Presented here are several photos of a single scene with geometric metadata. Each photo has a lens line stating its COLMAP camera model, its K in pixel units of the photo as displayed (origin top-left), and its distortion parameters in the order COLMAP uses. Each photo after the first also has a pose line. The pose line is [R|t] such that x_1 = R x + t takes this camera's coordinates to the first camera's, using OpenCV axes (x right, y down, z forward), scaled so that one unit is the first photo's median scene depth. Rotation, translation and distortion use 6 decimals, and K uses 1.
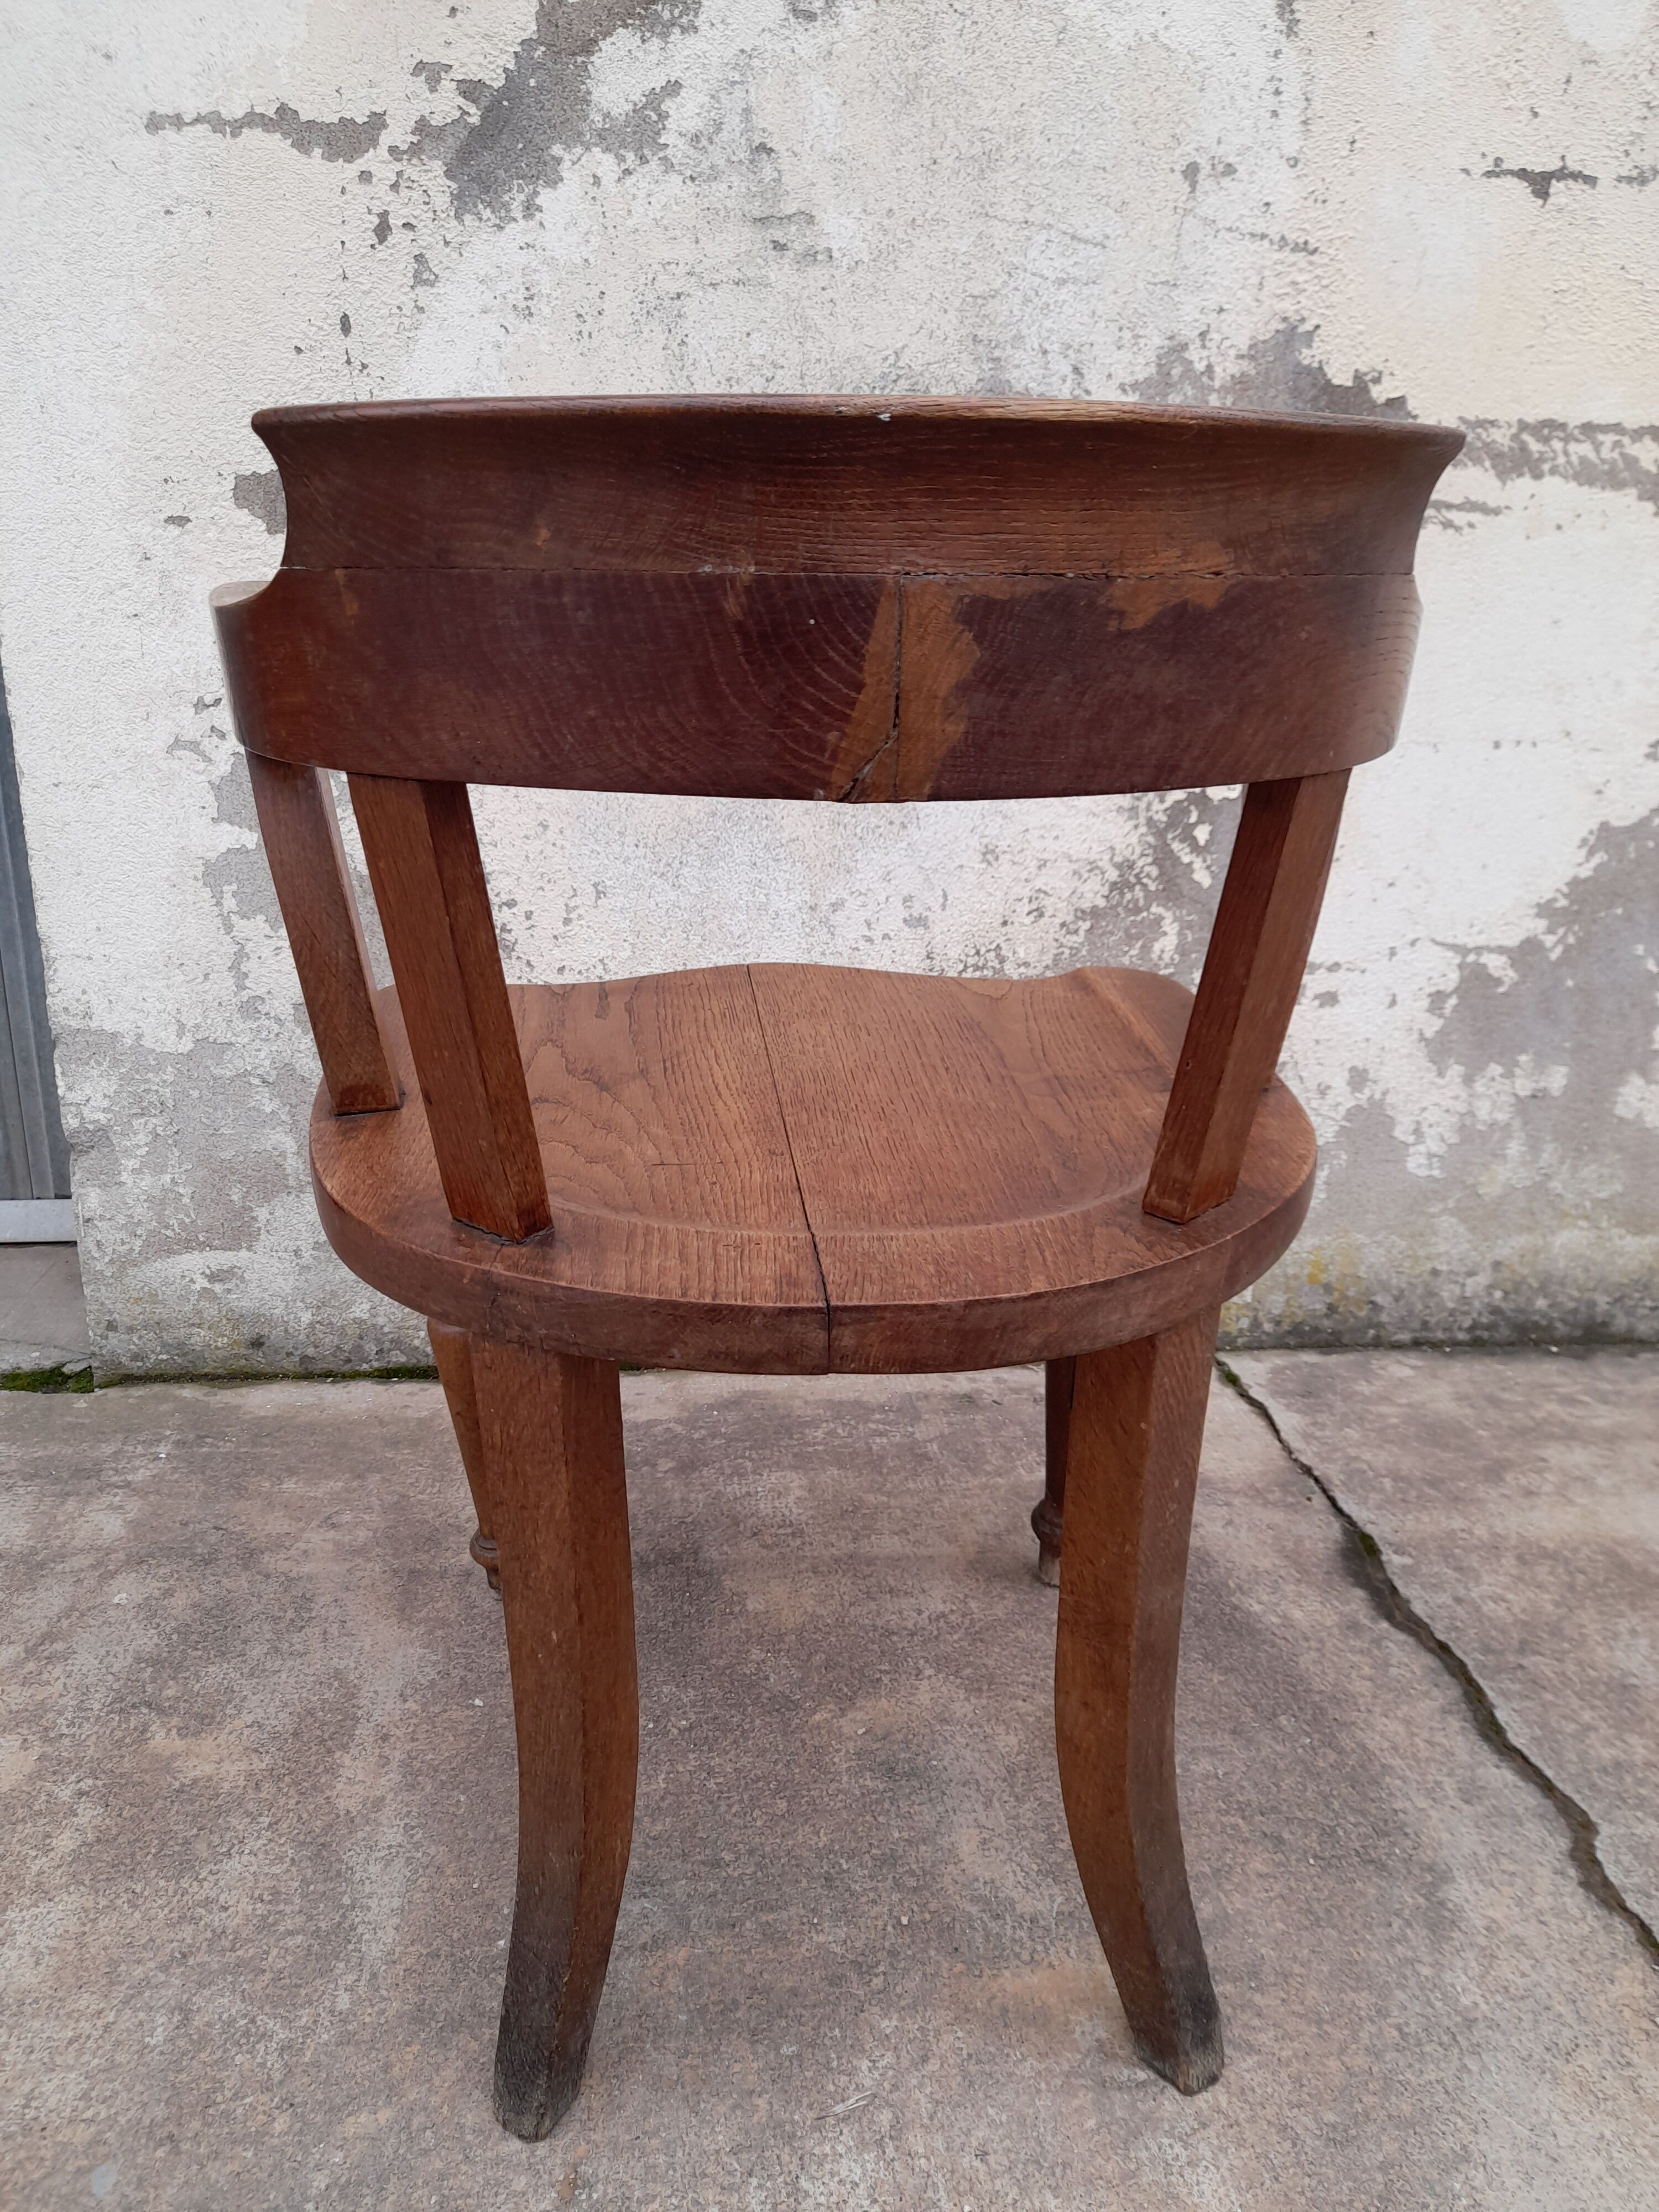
lens RADIAL K [[1606.4, 0, 802.2], [0, 1606.4, 1099.1], [0, 0, 1]] dist [0.044143, -0.039396]
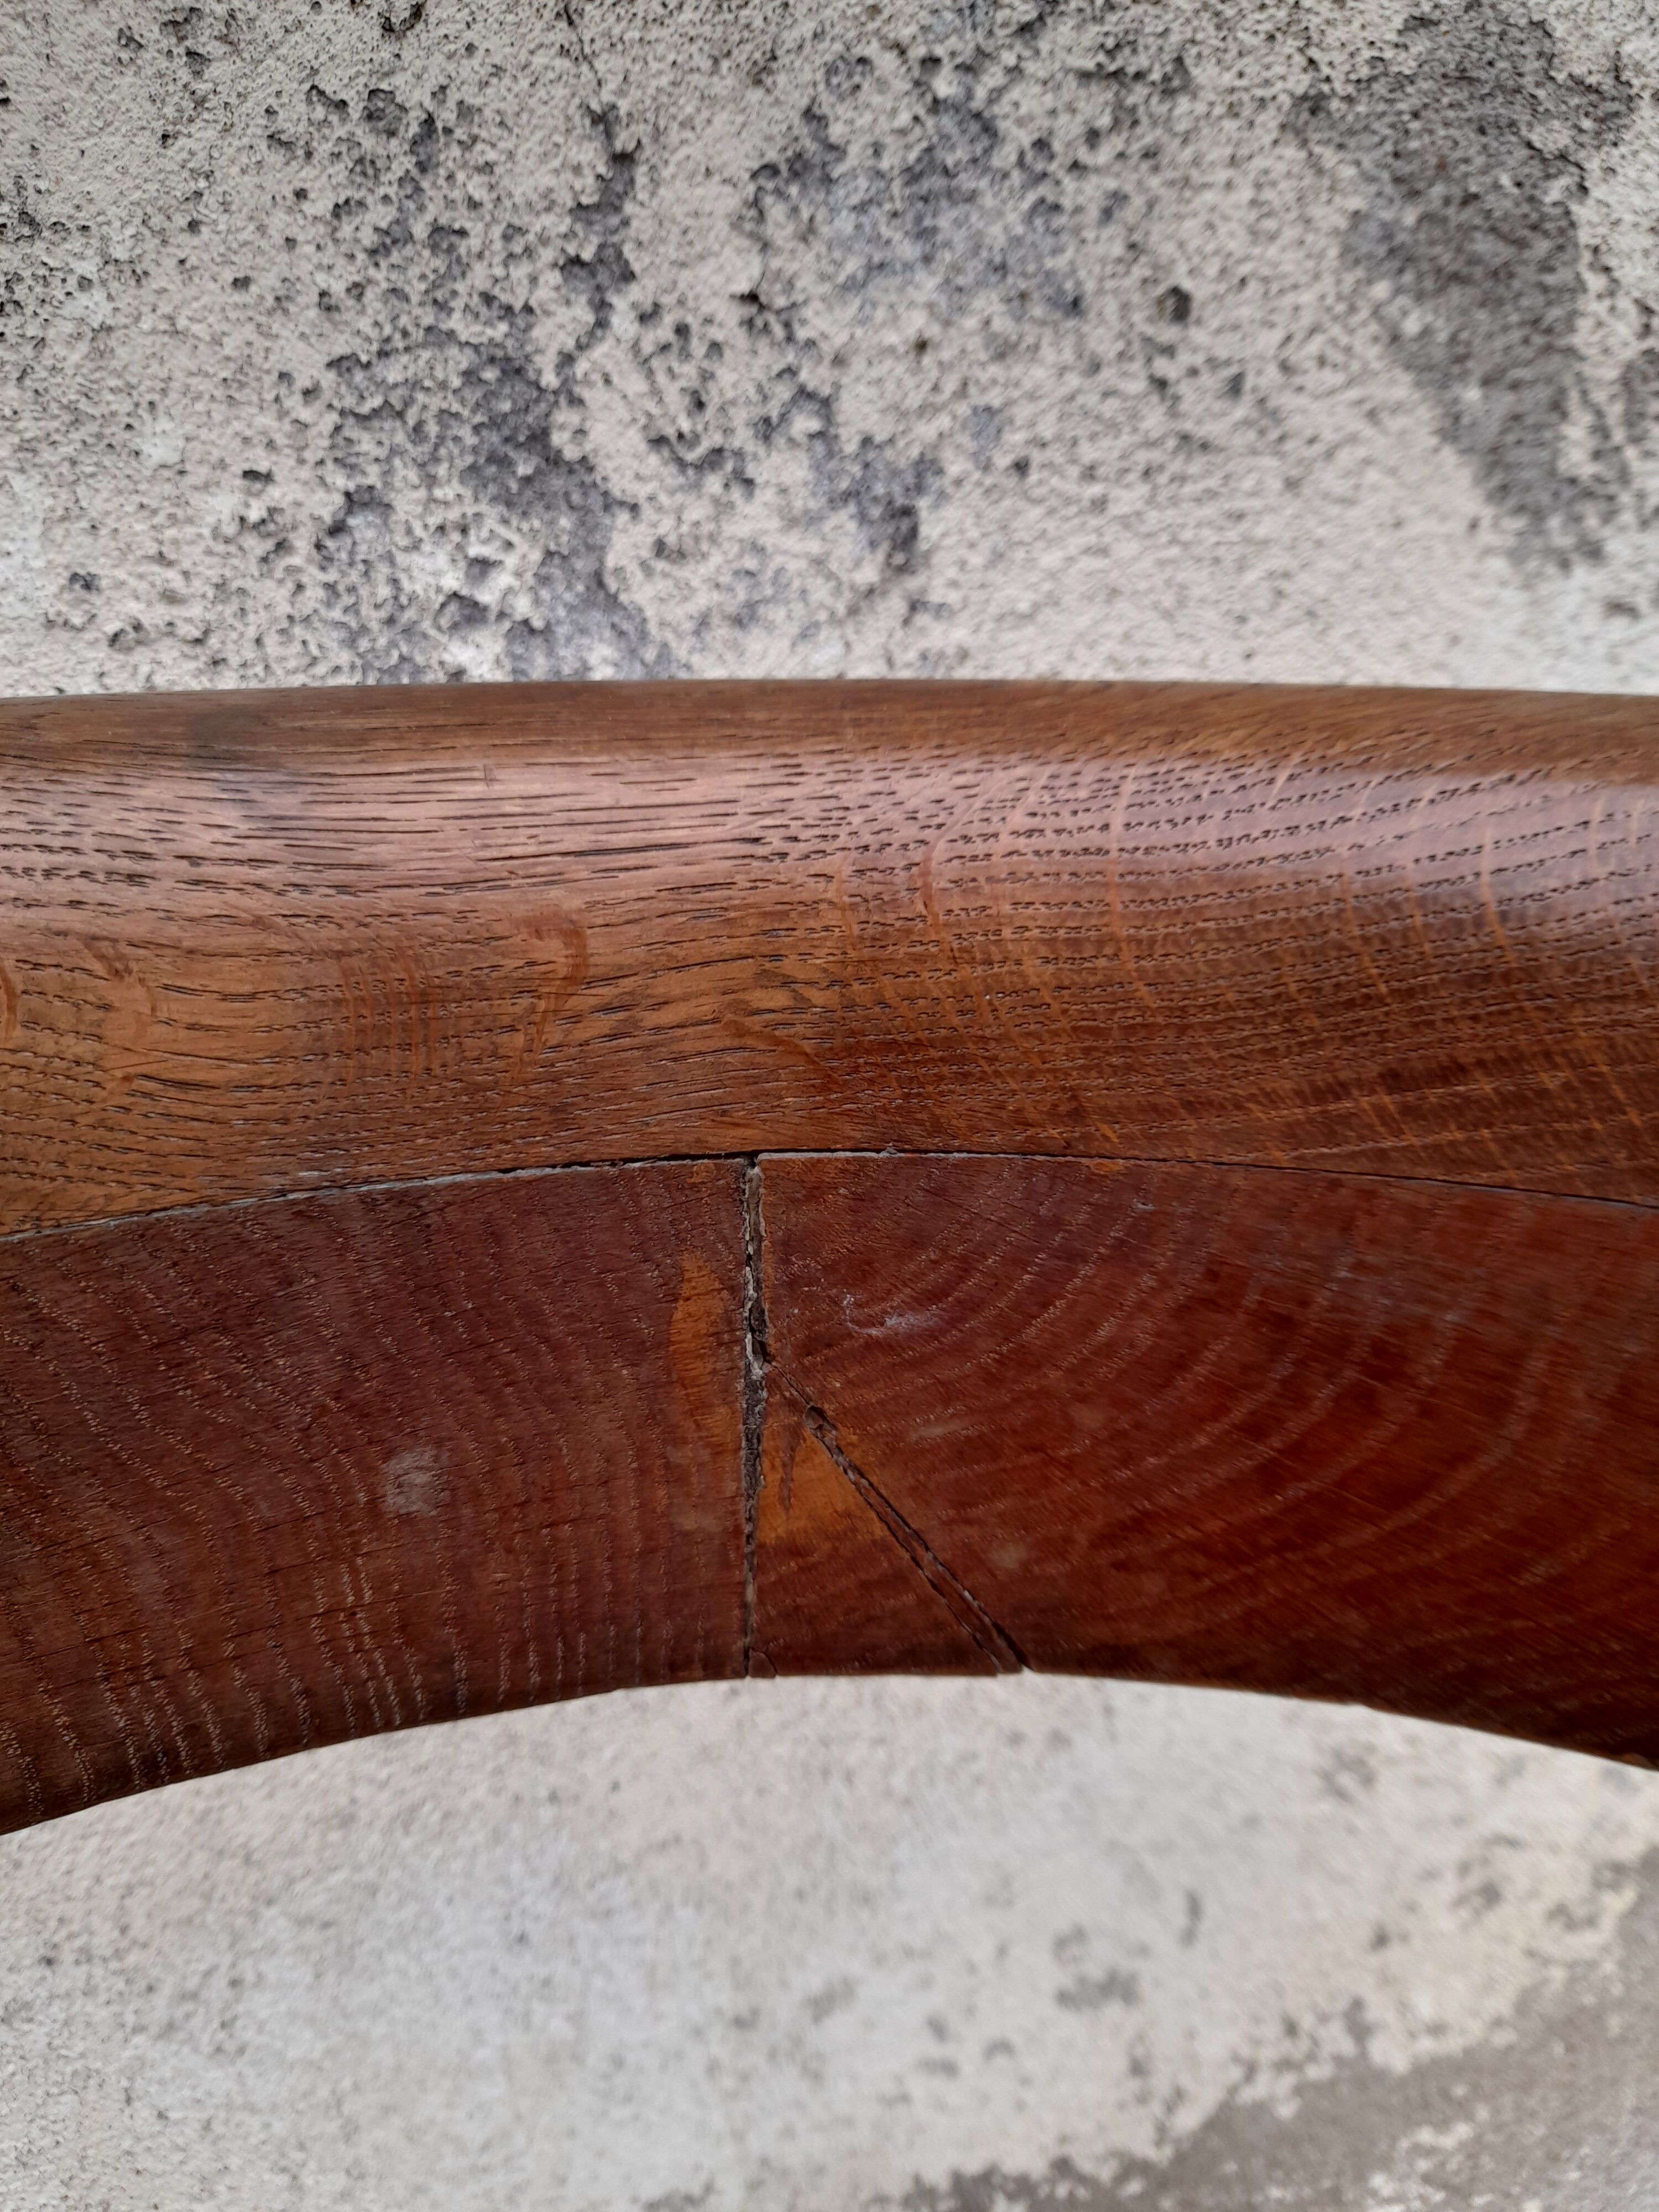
lens RADIAL K [[1606.4, 0, 808.7], [0, 1606.4, 1088.8], [0, 0, 1]] dist [0.044143, -0.039396]
pose [[0.992502, -0.068563, 0.101185, -0.000025], [0.063310, 0.996518, 0.054251, -0.334569], [-0.104552, -0.047438, 0.993387, 0.821666]]
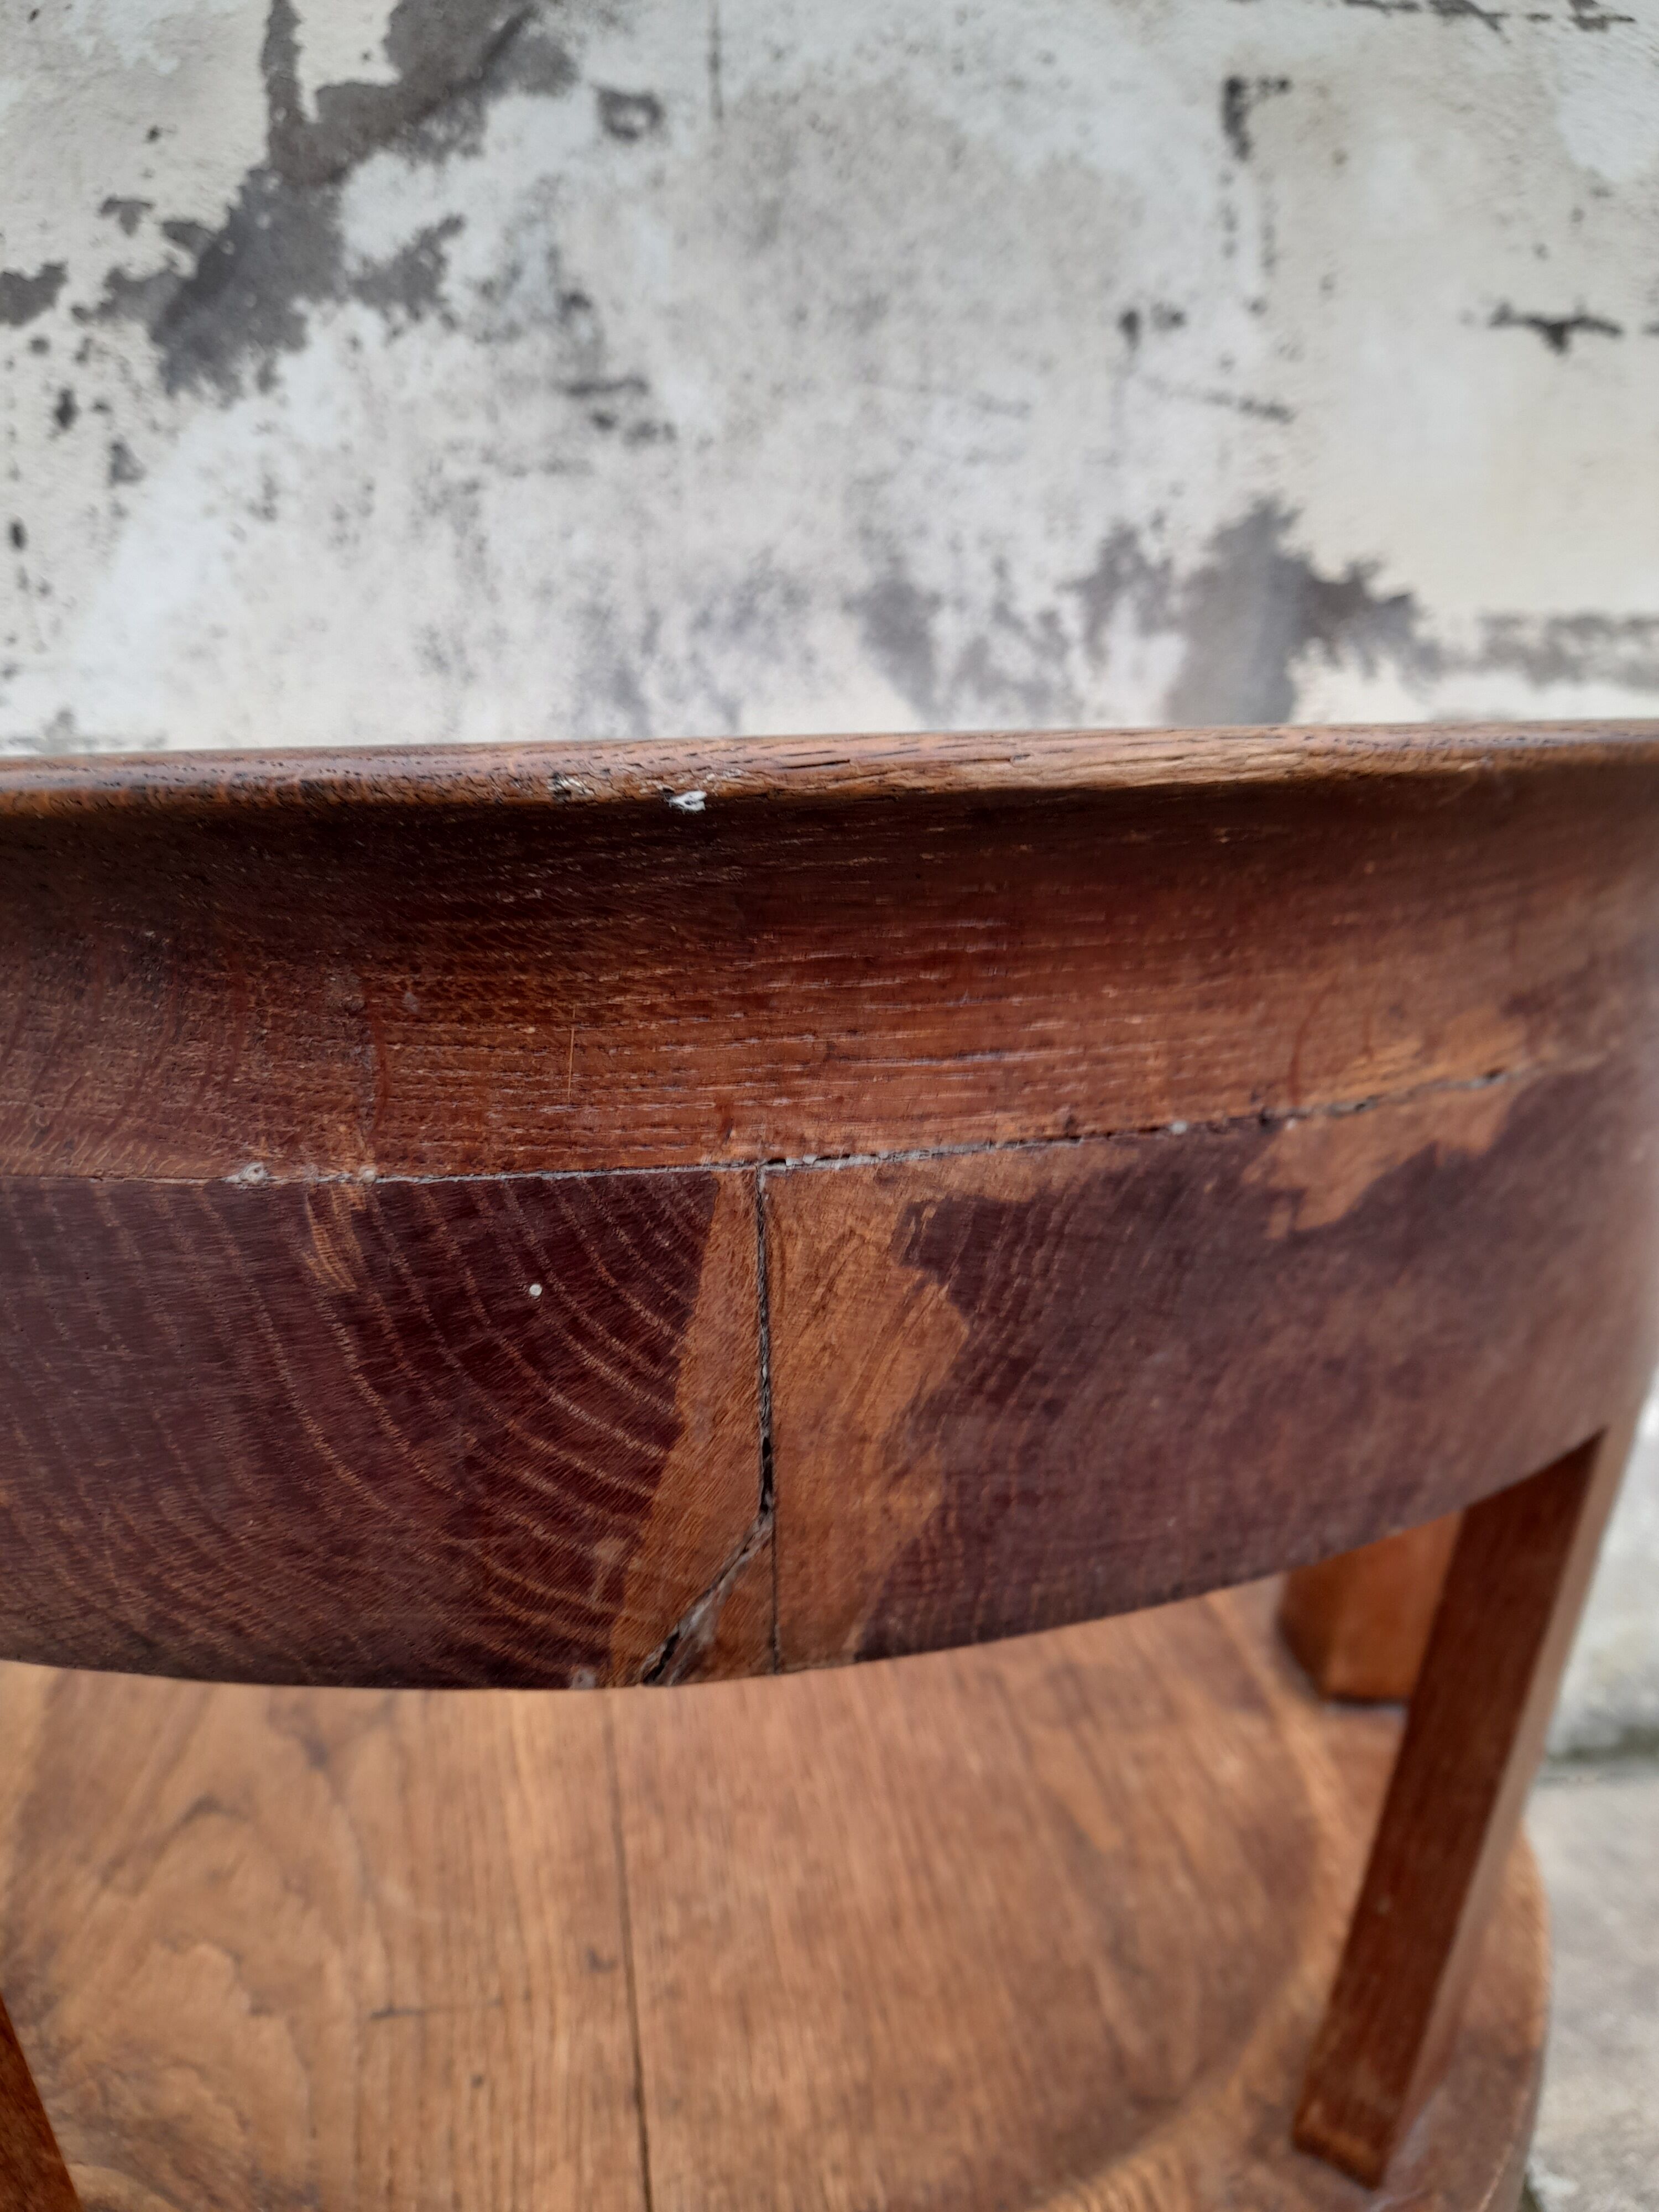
lens RADIAL K [[1606.4, 0, 794.1], [0, 1606.4, 1088.2], [0, 0, 1]] dist [0.044143, -0.039396]
pose [[0.997737, -0.043251, 0.051474, 0.022465], [0.048219, 0.993864, -0.099546, -0.136078], [-0.046853, 0.101802, 0.993701, 0.274037]]
